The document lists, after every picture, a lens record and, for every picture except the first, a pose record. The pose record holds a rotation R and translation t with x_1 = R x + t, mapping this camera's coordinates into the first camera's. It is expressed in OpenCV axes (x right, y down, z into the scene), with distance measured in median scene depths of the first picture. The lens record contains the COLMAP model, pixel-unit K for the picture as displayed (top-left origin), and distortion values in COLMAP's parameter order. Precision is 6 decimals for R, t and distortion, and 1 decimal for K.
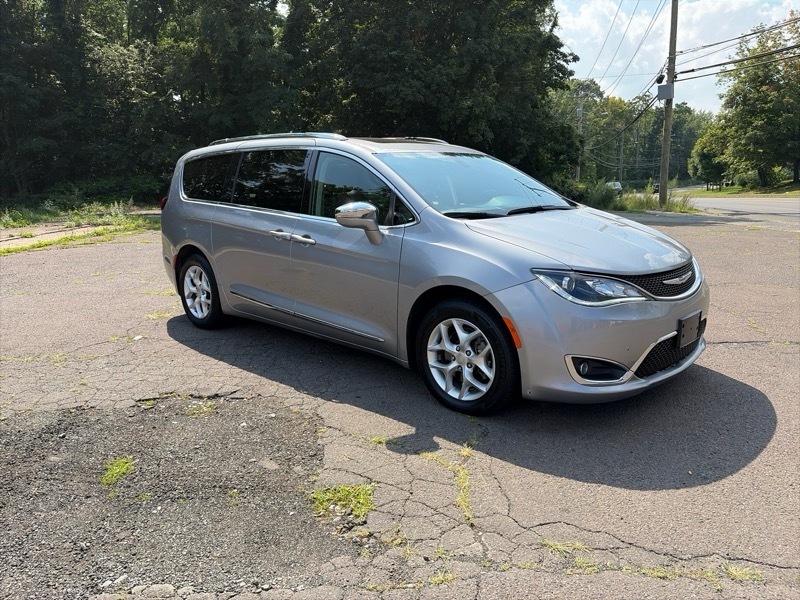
lens RADIAL K [[605.6, 0, 402.2], [0, 605.6, 286.6], [0, 0, 1]] dist [0.039026, -0.029630]
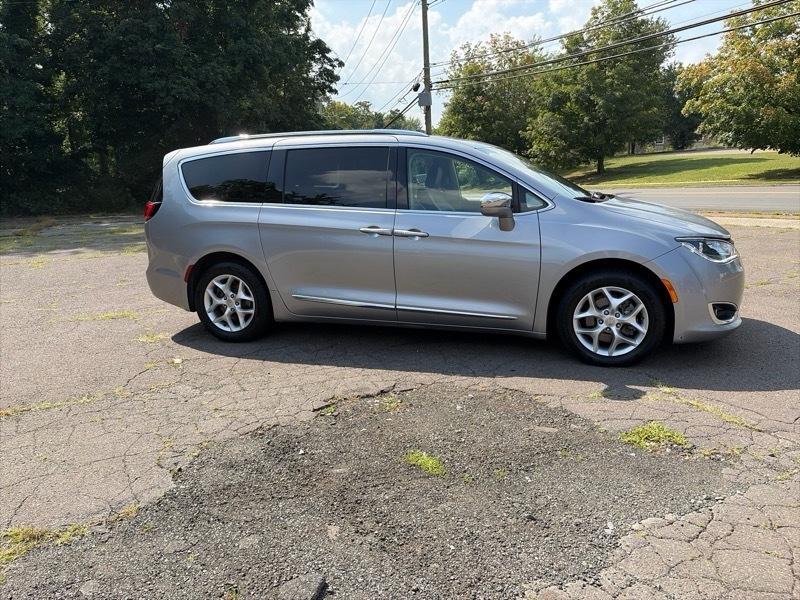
lens RADIAL K [[605.6, 0, 406.0], [0, 605.6, 298.1], [0, 0, 1]] dist [0.039026, -0.029630]
pose [[0.903531, -0.107674, 0.414774, -0.100546], [0.102448, 0.994126, 0.034903, -0.000959], [-0.416095, 0.010957, 0.909255, 0.011596]]
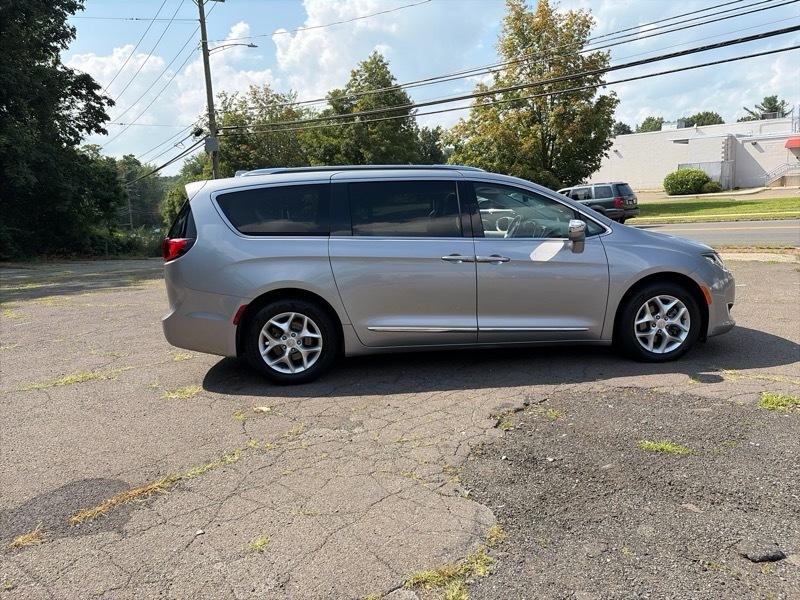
lens RADIAL K [[605.6, 0, 404.7], [0, 605.6, 294.9], [0, 0, 1]] dist [0.039026, -0.029630]
pose [[0.655703, -0.117767, 0.745778, -0.182327], [0.167826, 0.985783, 0.008111, -0.008222], [-0.736131, 0.119842, 0.666145, 0.064465]]
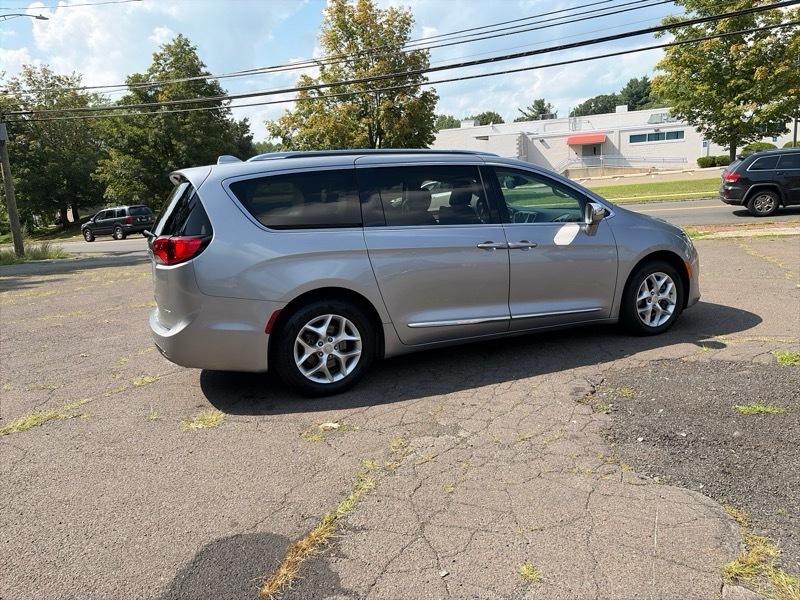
lens RADIAL K [[605.6, 0, 403.5], [0, 605.6, 299.2], [0, 0, 1]] dist [0.039026, -0.029630]
pose [[0.386311, -0.166147, 0.907281, -0.207671], [0.220713, 0.971718, 0.083970, -0.020263], [-0.895572, 0.167810, 0.412056, 0.125438]]
